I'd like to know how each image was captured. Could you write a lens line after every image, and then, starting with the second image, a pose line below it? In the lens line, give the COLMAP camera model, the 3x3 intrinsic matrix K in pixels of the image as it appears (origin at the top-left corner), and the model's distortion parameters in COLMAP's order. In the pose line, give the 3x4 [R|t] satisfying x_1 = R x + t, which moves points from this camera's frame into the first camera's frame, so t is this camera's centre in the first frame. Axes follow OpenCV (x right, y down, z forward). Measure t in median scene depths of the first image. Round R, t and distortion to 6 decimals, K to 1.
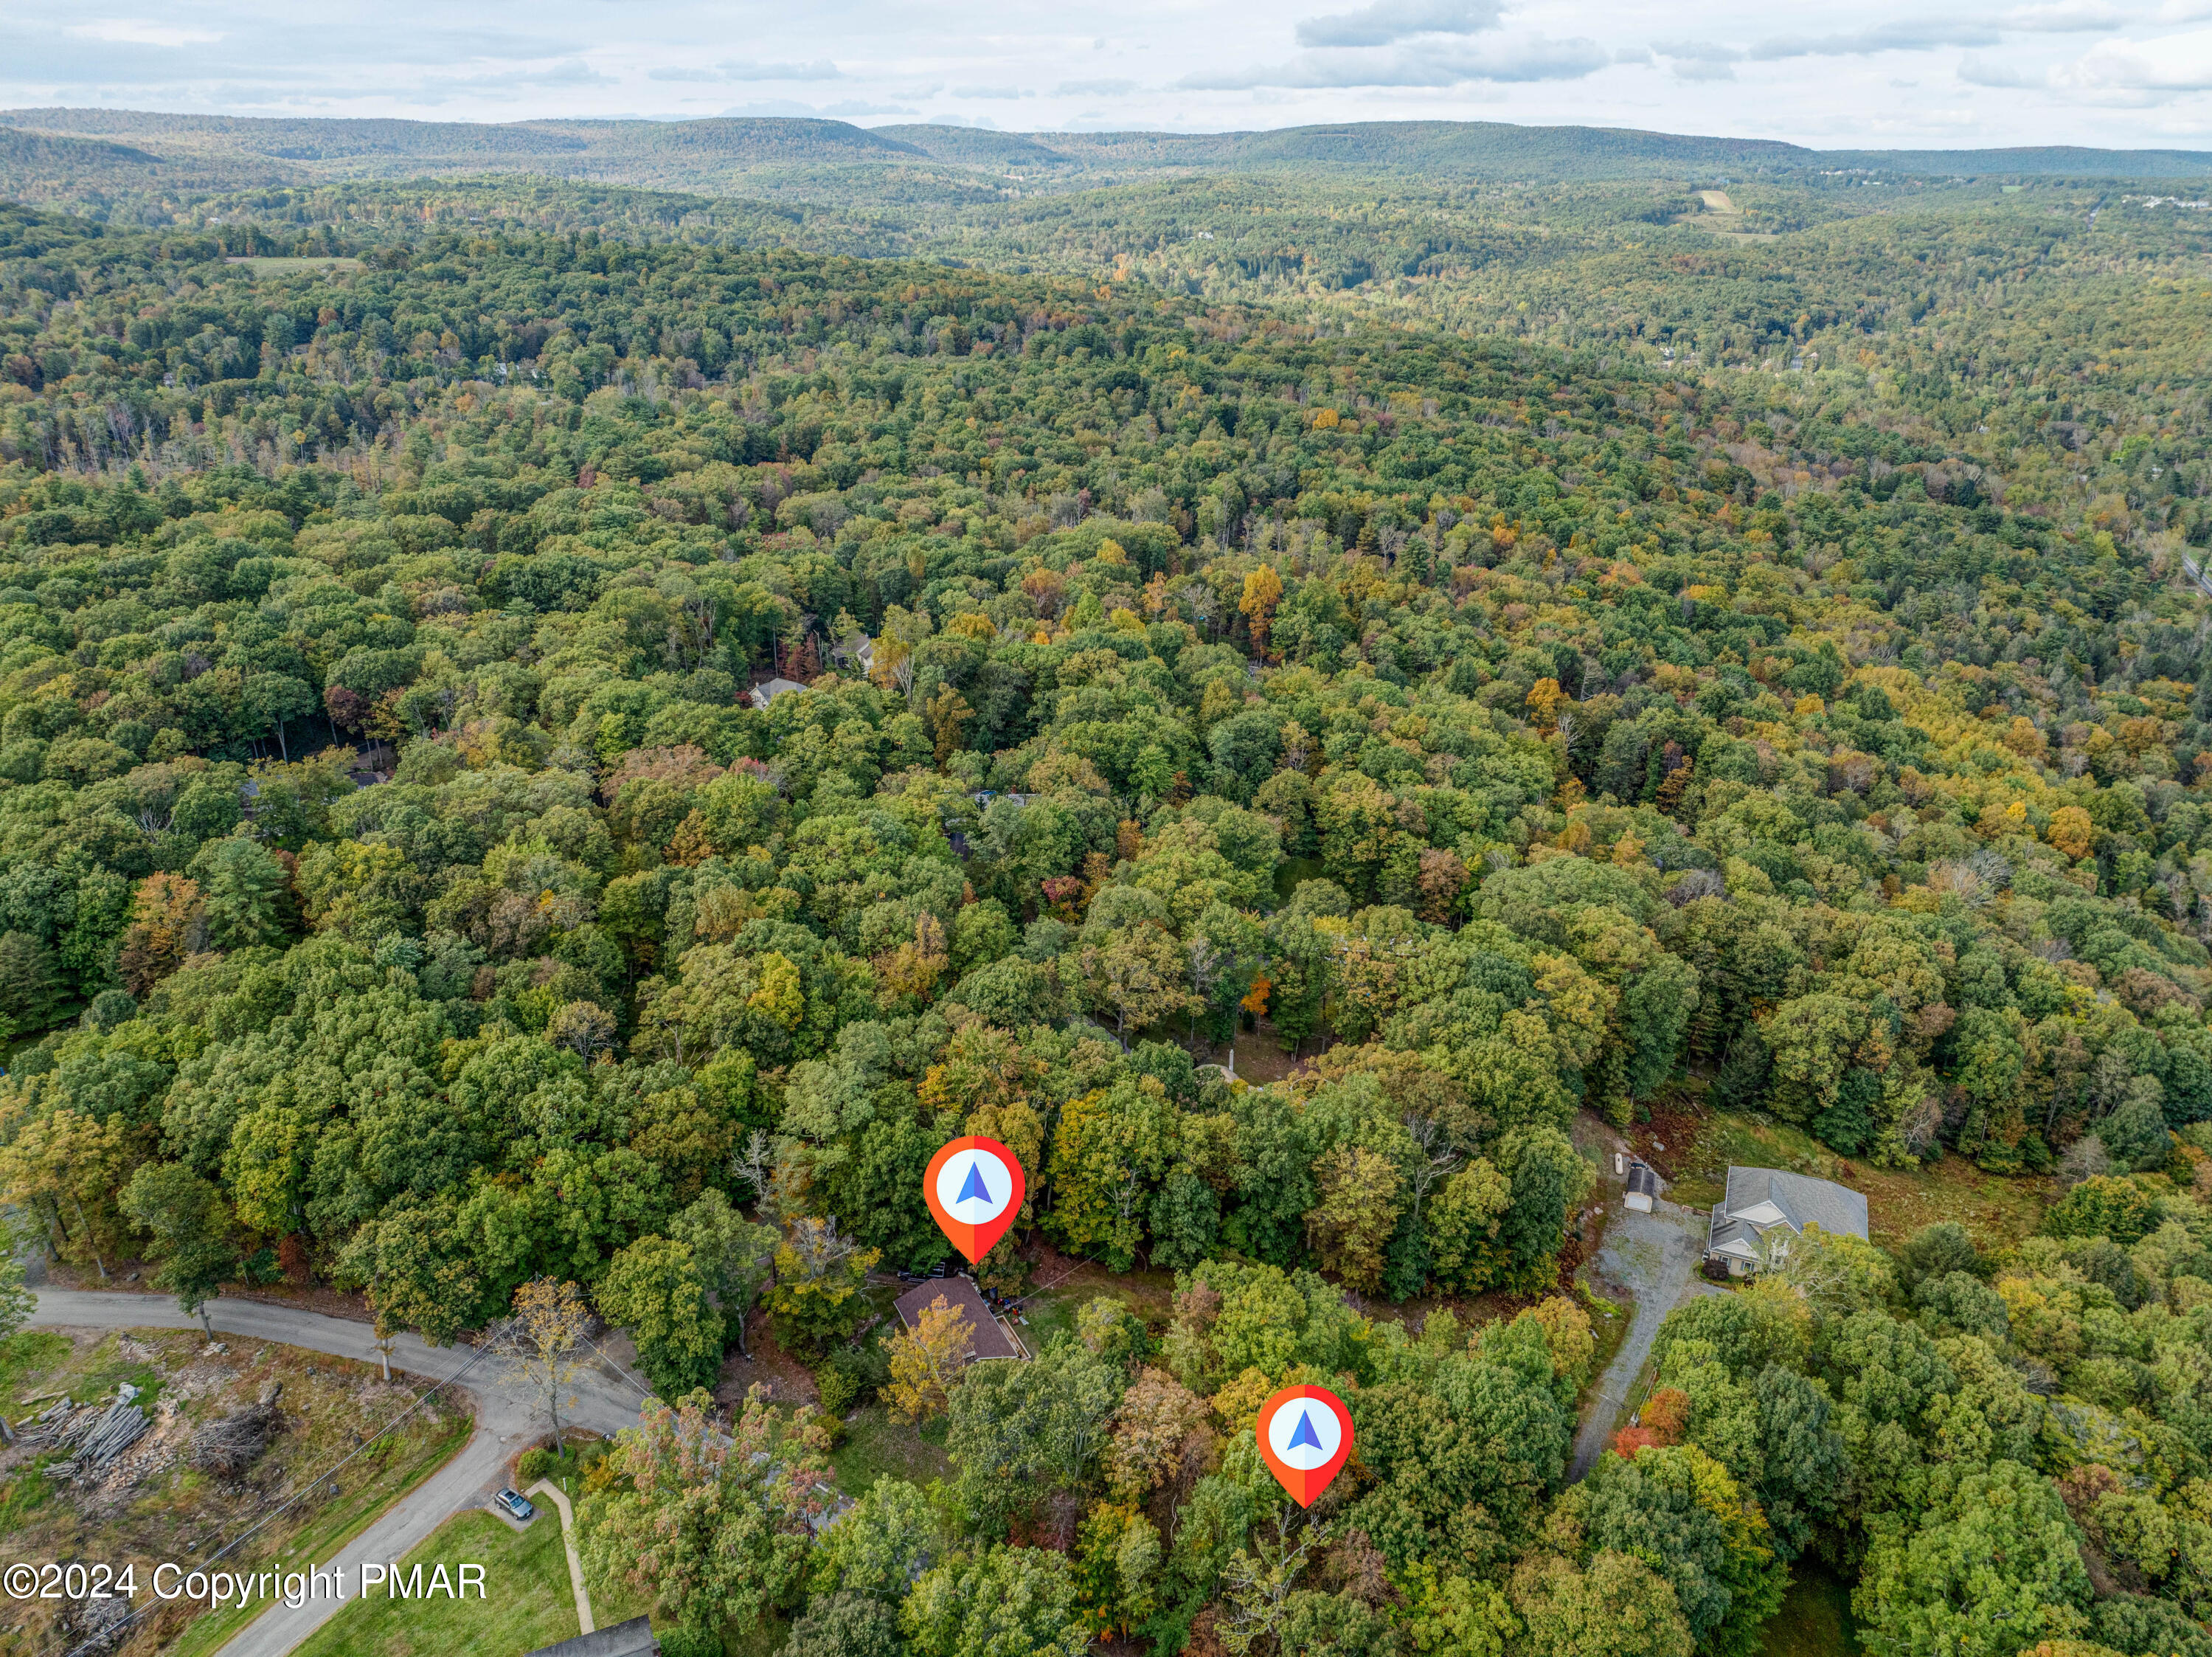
lens RADIAL K [[1554.9, 0, 1100.5], [0, 1554.9, 824.6], [0, 0, 1]] dist [-0.042776, 0.005699]
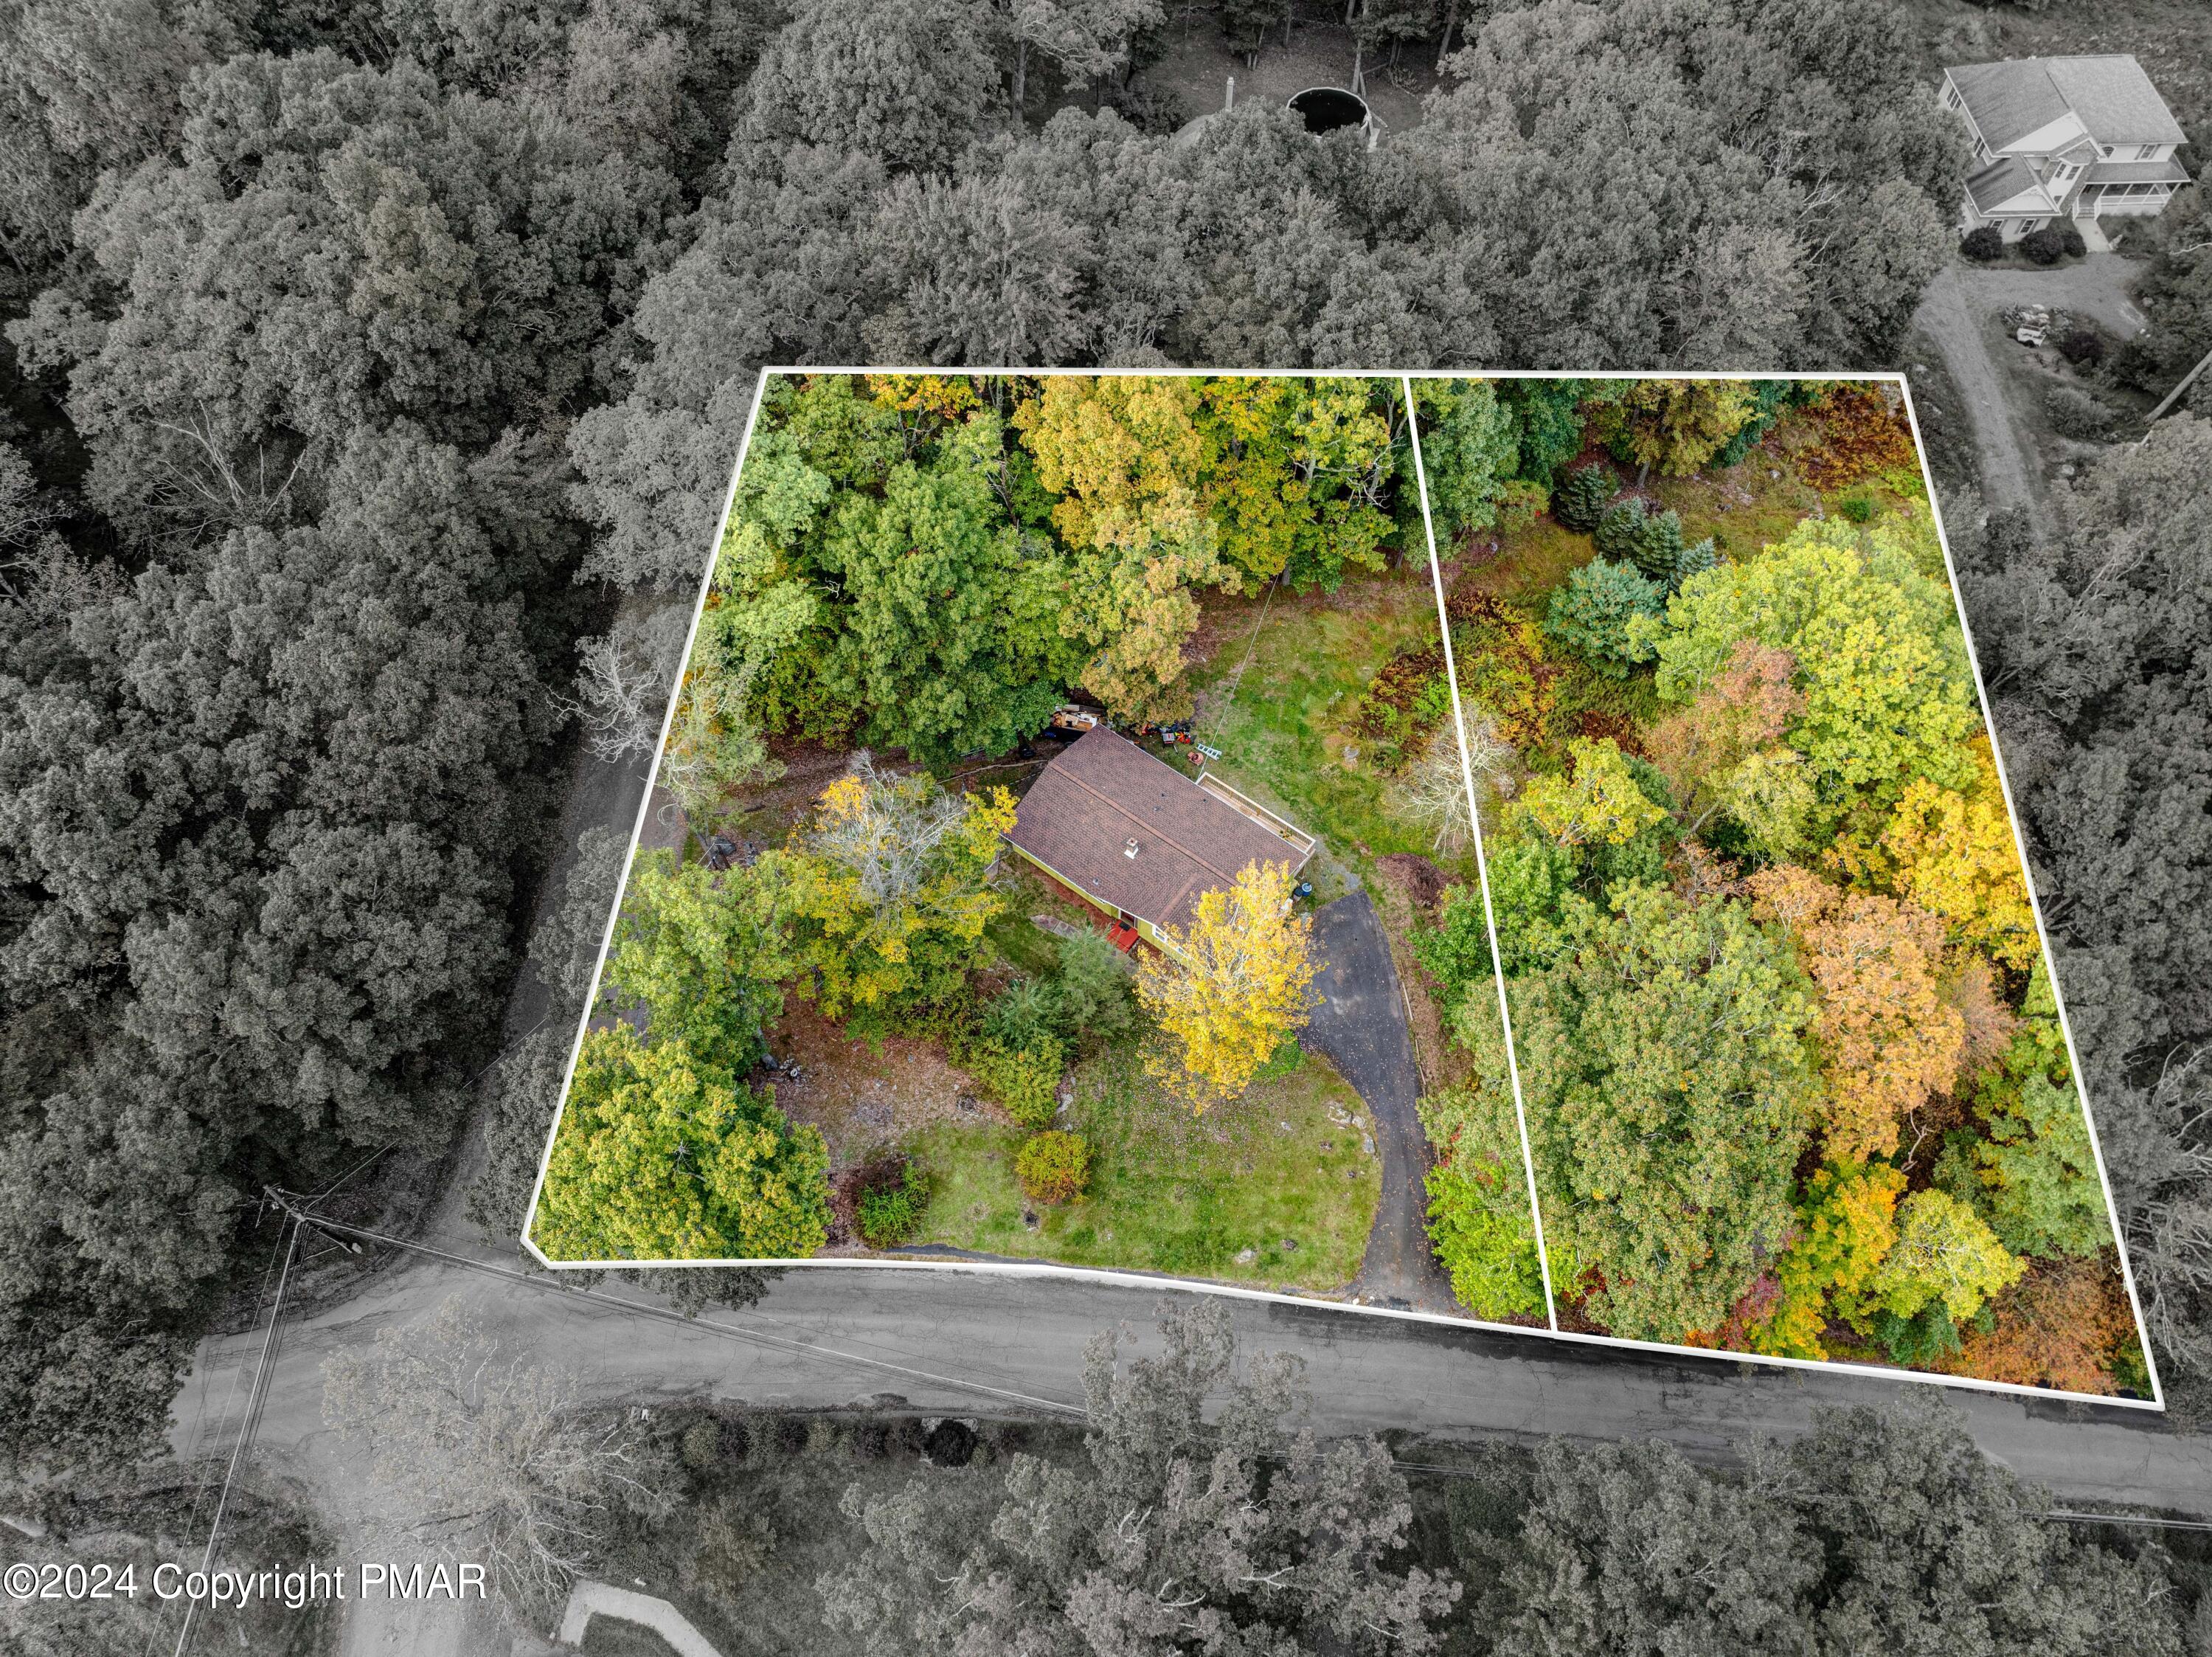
lens RADIAL K [[1554.9, 0, 1100.5], [0, 1554.9, 824.6], [0, 0, 1]] dist [-0.042776, 0.005699]
pose [[0.901123, -0.376770, 0.214527, -0.210685], [0.176005, 0.770086, 0.613180, 0.013865], [-0.396232, -0.514792, 0.760256, 0.629411]]
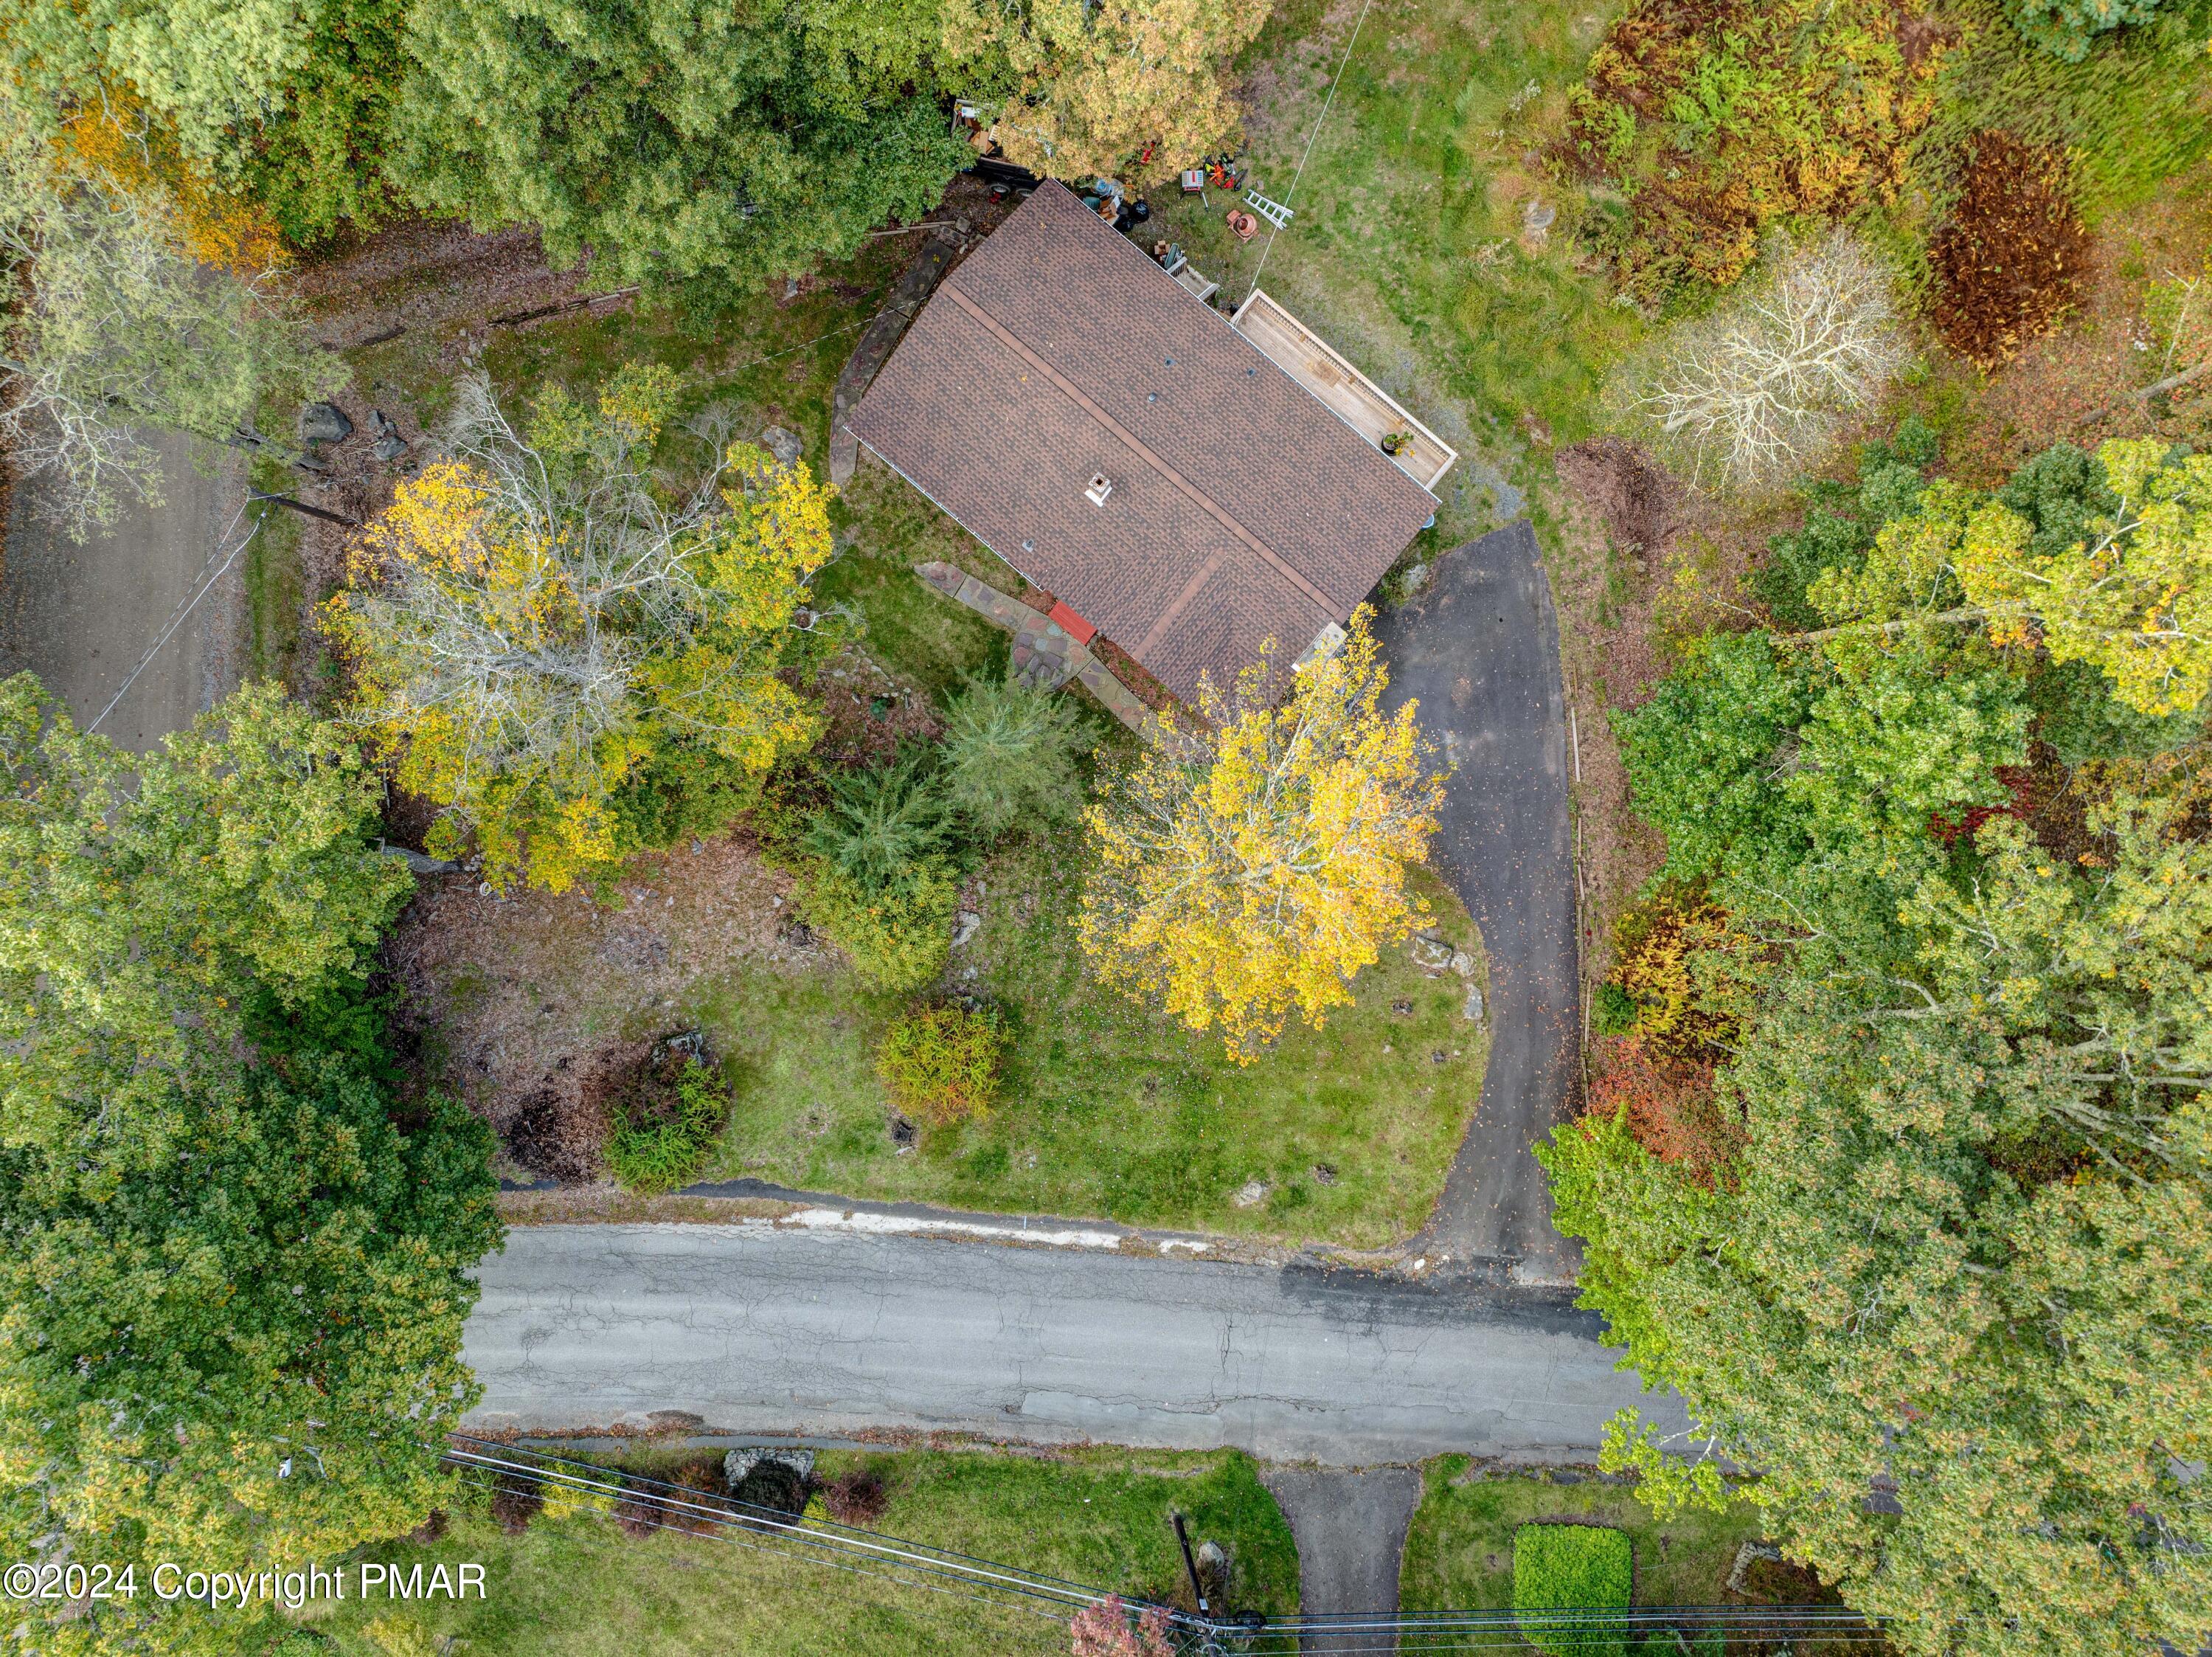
lens RADIAL K [[1554.9, 0, 1100.5], [0, 1554.9, 824.6], [0, 0, 1]] dist [-0.042776, 0.005699]
pose [[0.919070, -0.393814, -0.014899, -0.125633], [0.165163, 0.350576, 0.921855, 0.101316], [-0.357816, -0.849710, 0.387248, 0.830512]]
